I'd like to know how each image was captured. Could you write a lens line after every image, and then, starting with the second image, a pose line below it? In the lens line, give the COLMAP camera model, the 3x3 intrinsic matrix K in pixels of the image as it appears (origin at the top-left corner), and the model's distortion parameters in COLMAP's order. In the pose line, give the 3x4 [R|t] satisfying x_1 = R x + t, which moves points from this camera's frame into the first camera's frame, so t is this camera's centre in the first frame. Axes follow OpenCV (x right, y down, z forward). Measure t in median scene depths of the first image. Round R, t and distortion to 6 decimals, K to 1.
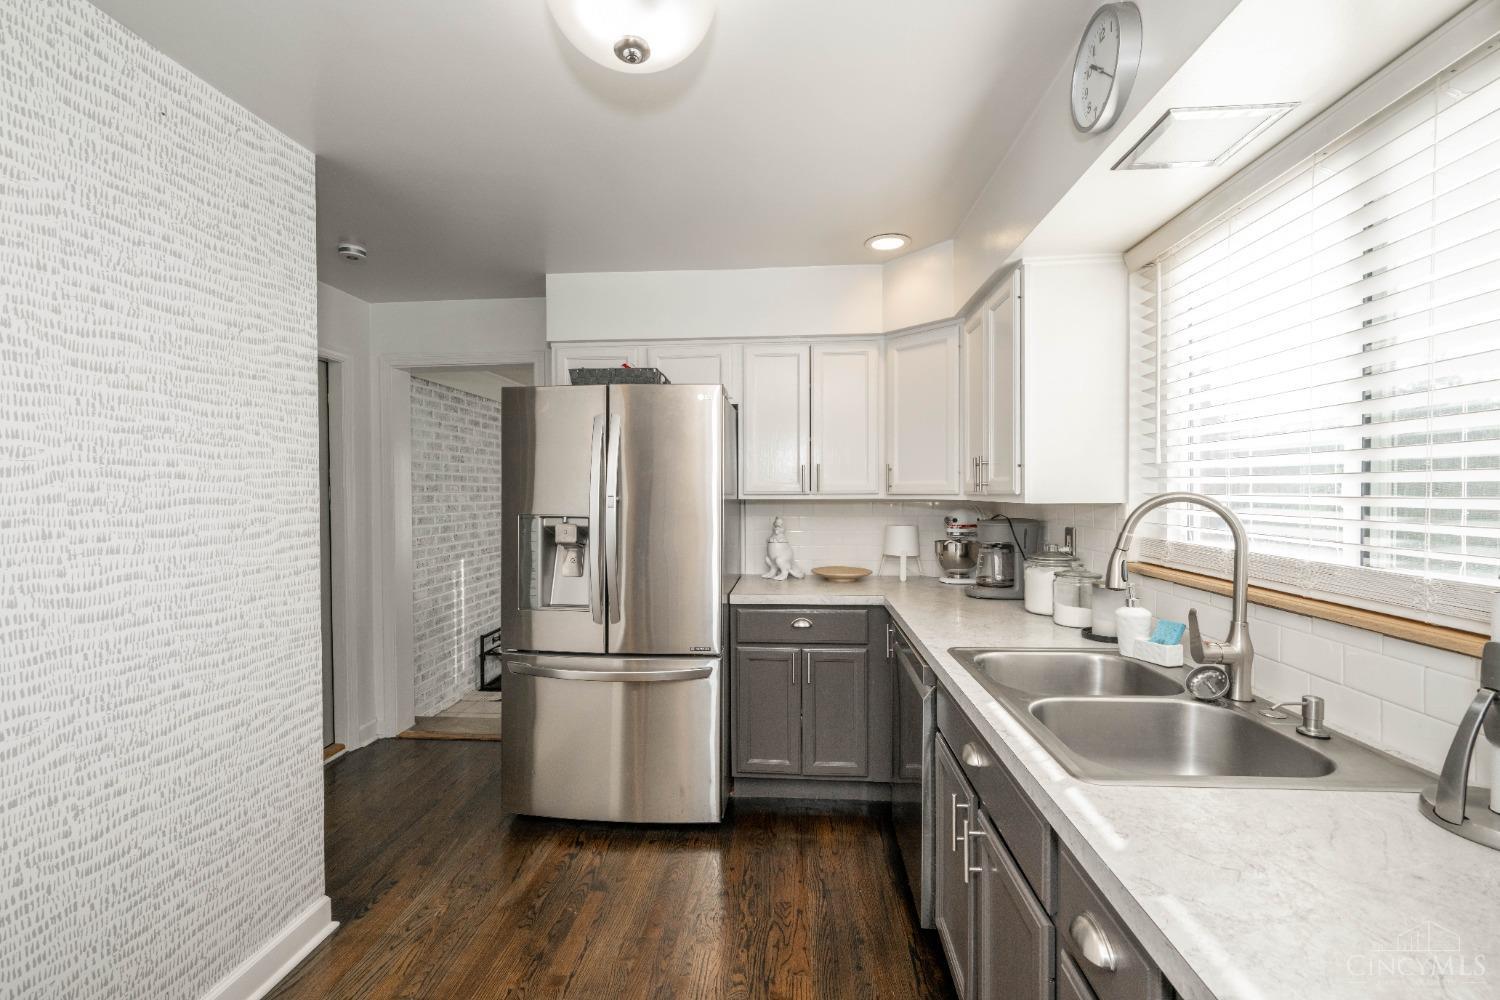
lens RADIAL K [[659.5, 0, 750.6], [0, 659.5, 502.9], [0, 0, 1]] dist [-0.003354, -0.001252]
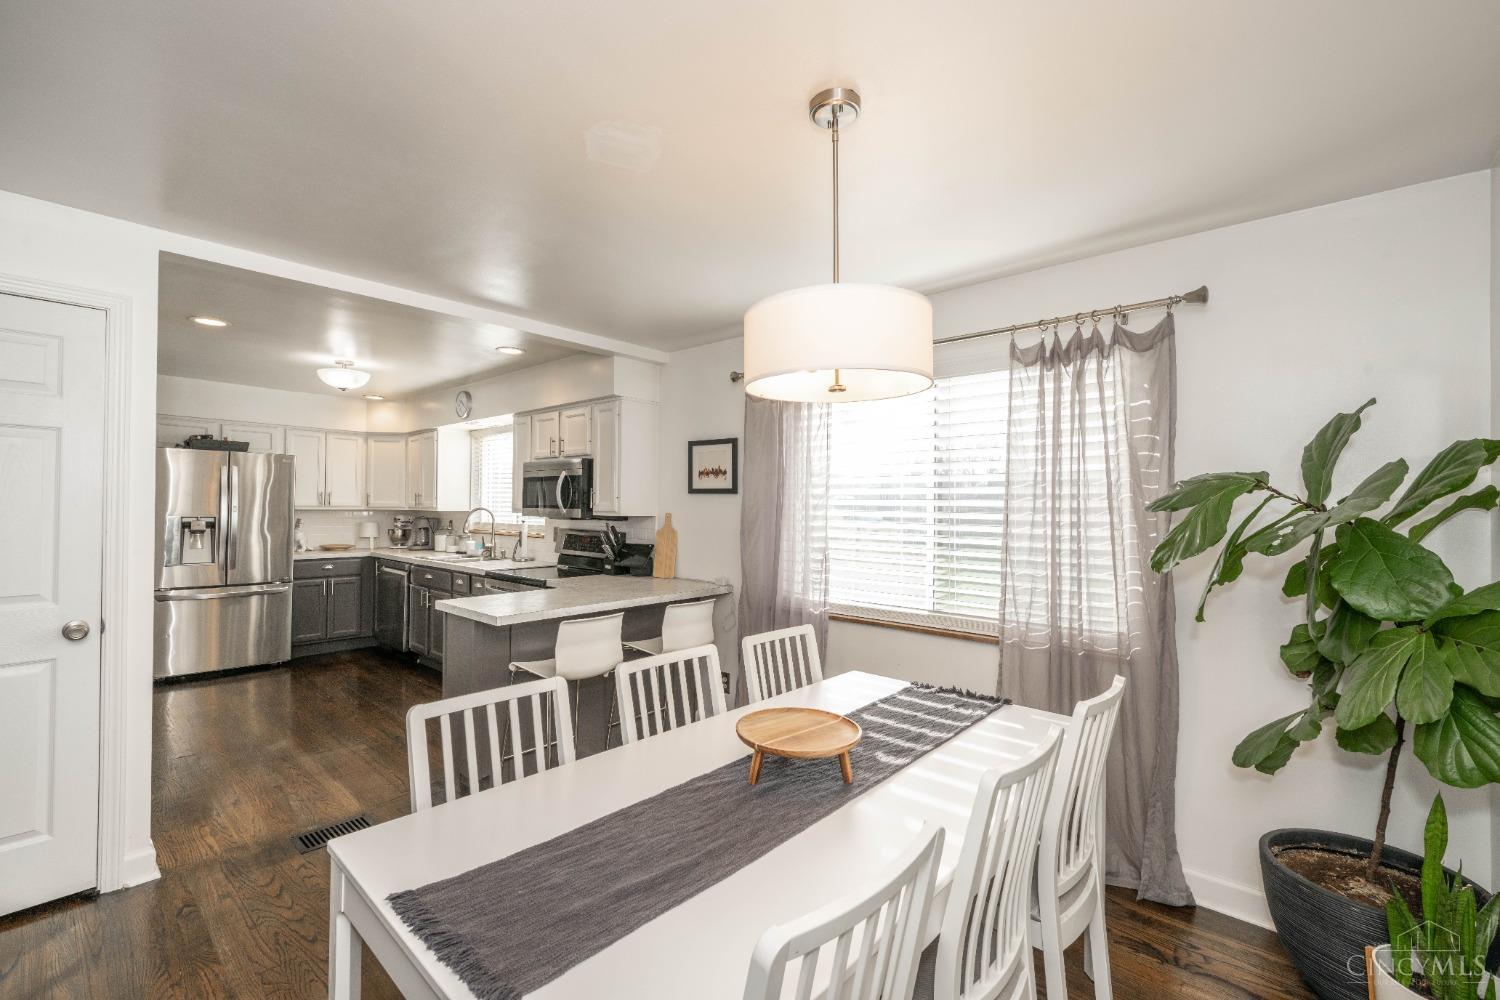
lens RADIAL K [[686.5, 0, 749.4], [0, 686.5, 500.8], [0, 0, 1]] dist [0.001957, 0.000083]
pose [[0.644263, 0.012469, 0.764702, -0.761138], [0.002395, 0.999829, -0.018321, 0.010820], [-0.764800, 0.013635, 0.644124, -1.508377]]
